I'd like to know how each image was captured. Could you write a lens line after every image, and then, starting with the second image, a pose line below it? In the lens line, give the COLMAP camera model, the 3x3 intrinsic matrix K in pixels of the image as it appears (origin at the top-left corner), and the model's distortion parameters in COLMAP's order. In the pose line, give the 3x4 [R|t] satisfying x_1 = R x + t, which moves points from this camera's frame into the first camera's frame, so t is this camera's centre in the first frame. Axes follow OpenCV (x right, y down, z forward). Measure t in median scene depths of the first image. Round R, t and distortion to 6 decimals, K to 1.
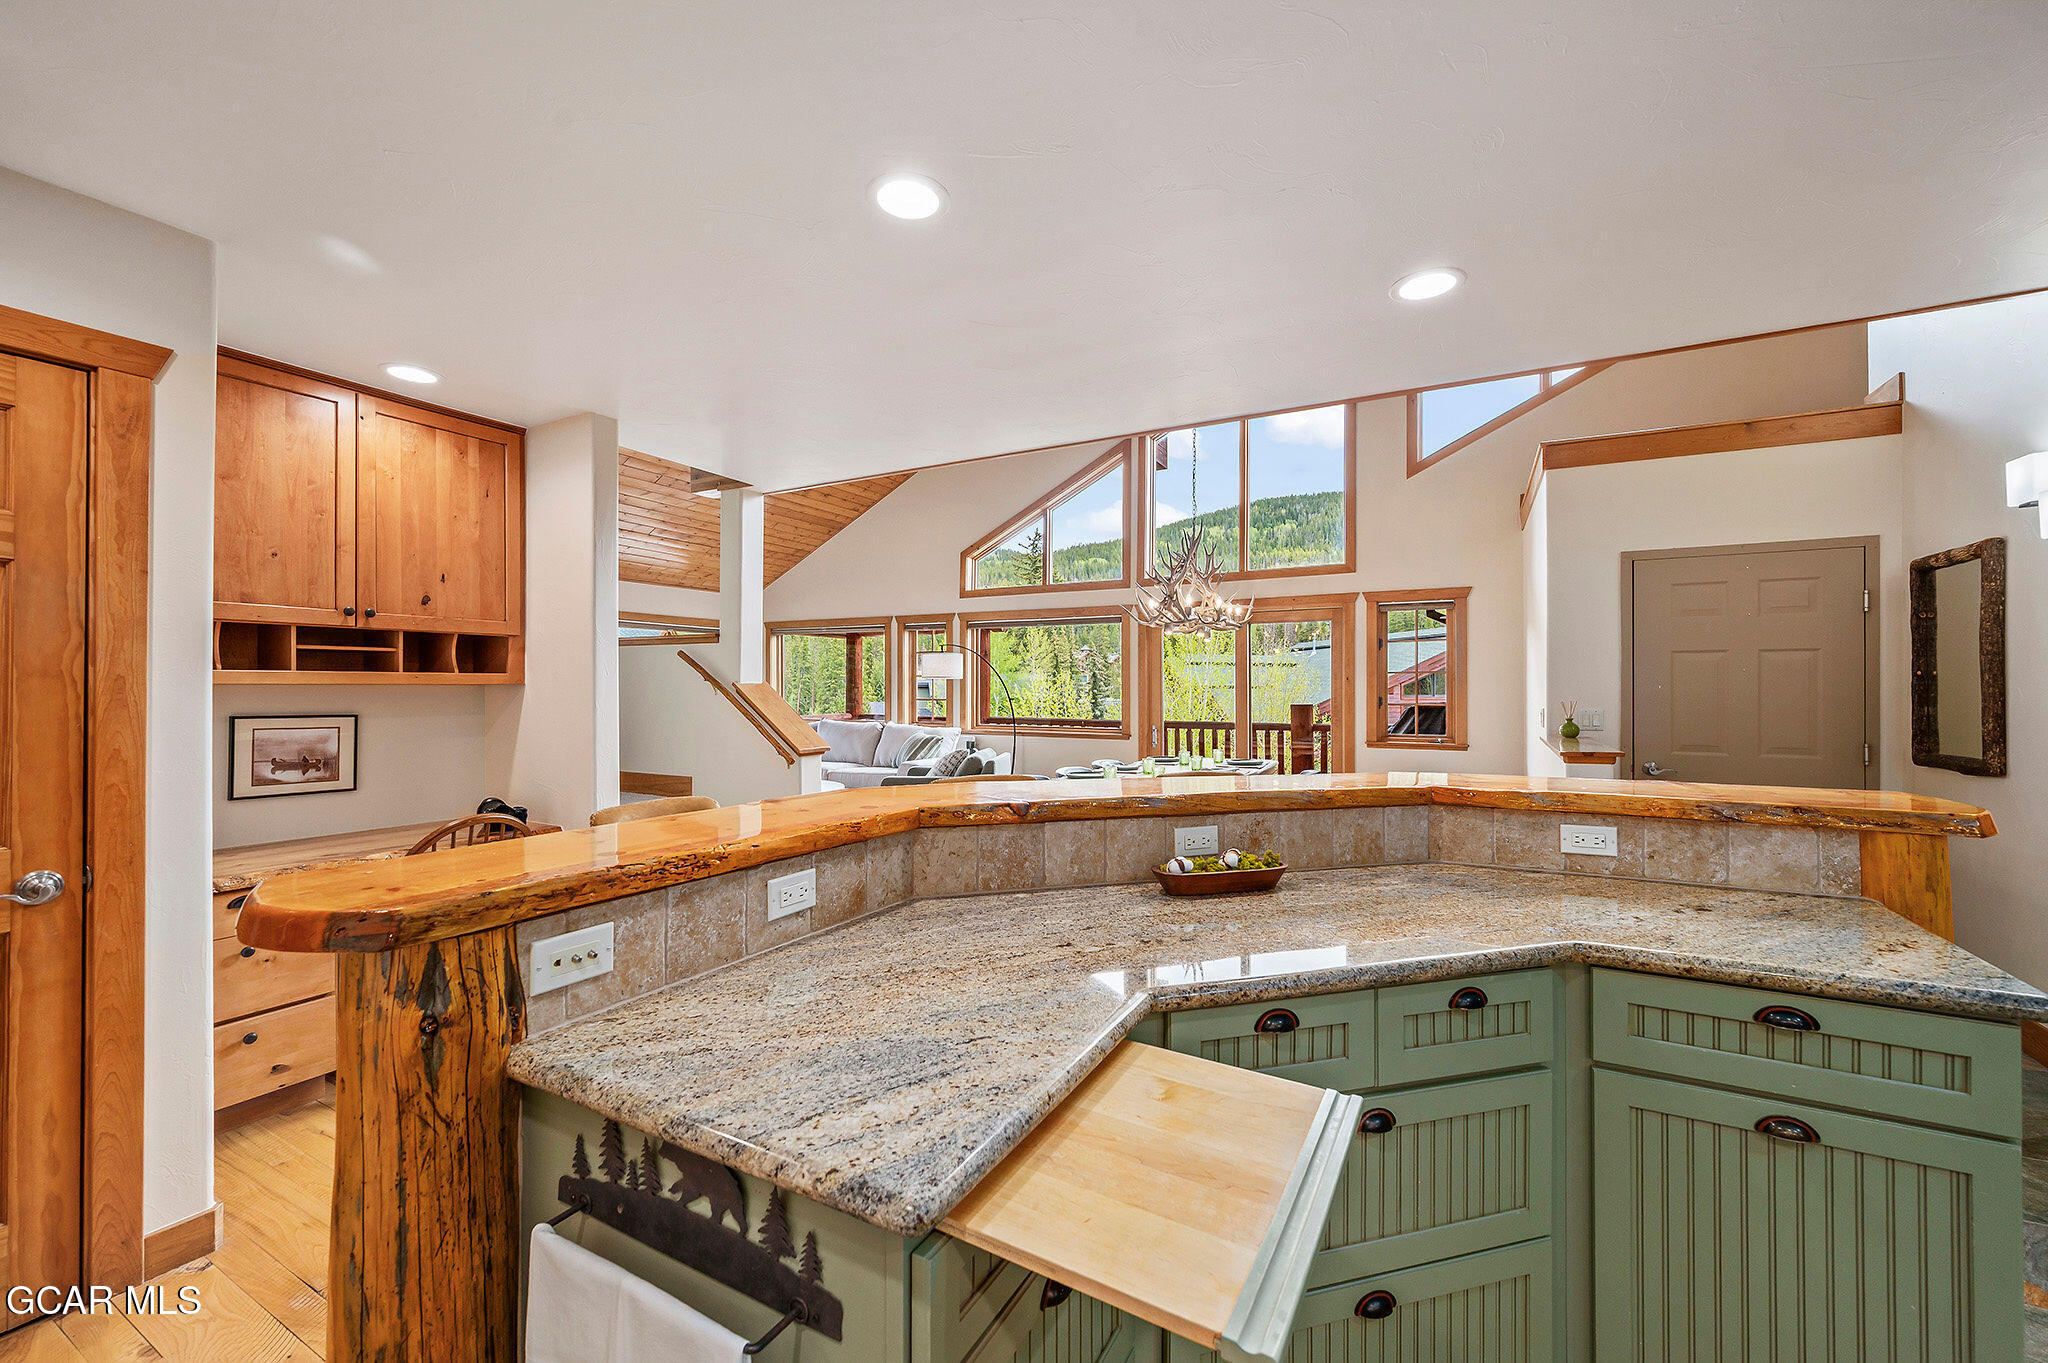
lens RADIAL K [[809.7, 0, 1024.0], [0, 809.7, 681.5], [0, 0, 1]] dist [0.000030, -0.000023]
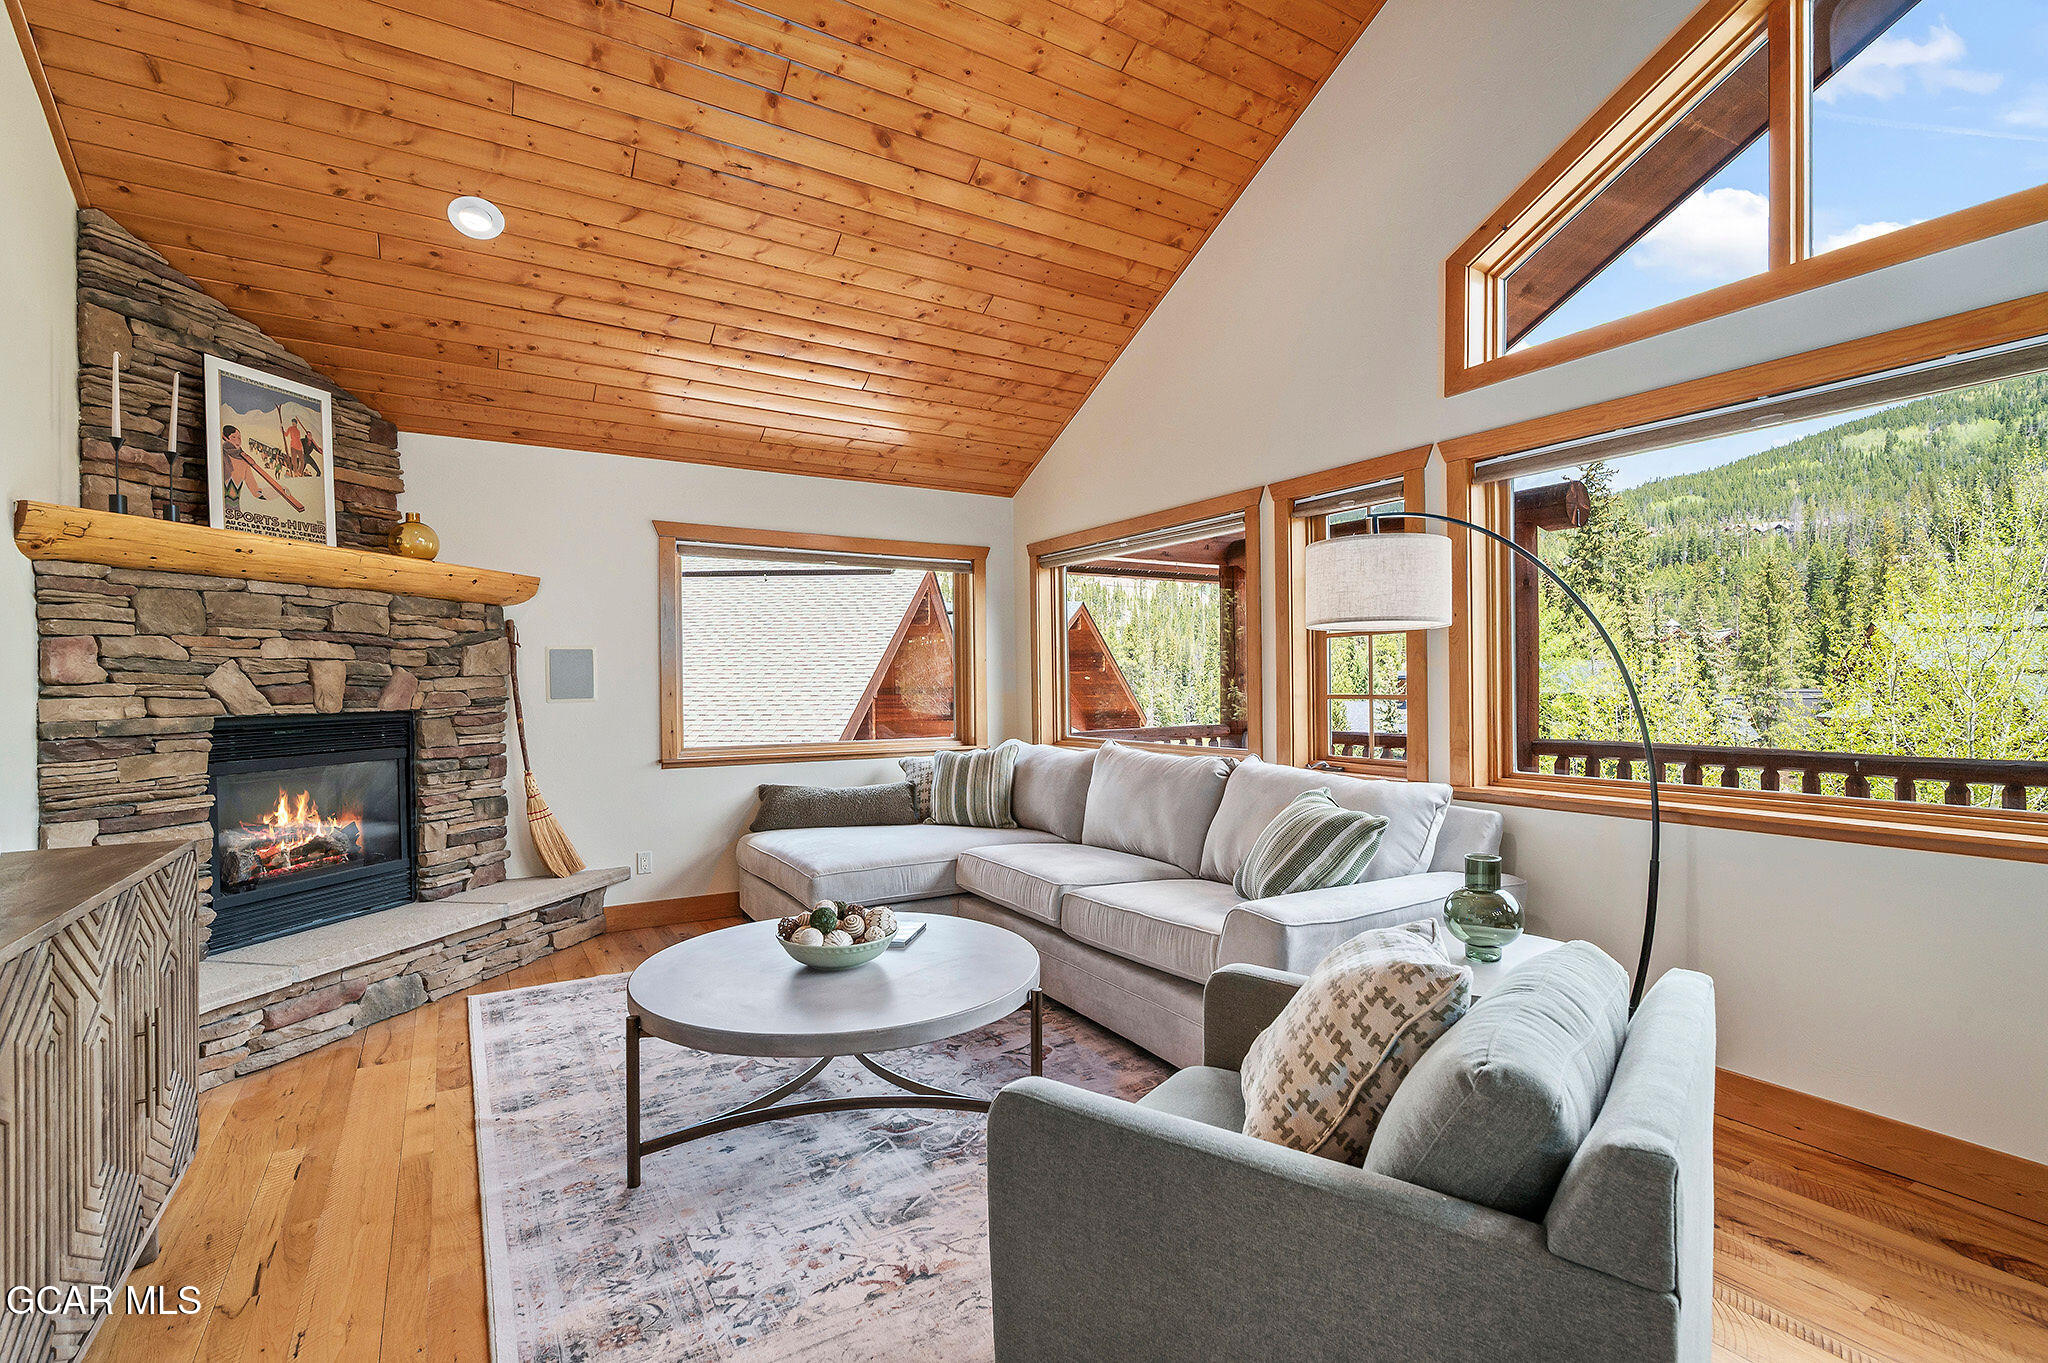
lens RADIAL K [[963.5, 0, 1018.9], [0, 963.5, 700.5], [0, 0, 1]] dist [-0.029251, -0.000102]
pose [[0.870122, -0.005888, -0.492800, -0.038817], [0.010804, 0.999916, 0.007128, 0.019876], [0.492717, -0.011526, 0.870113, 0.568095]]
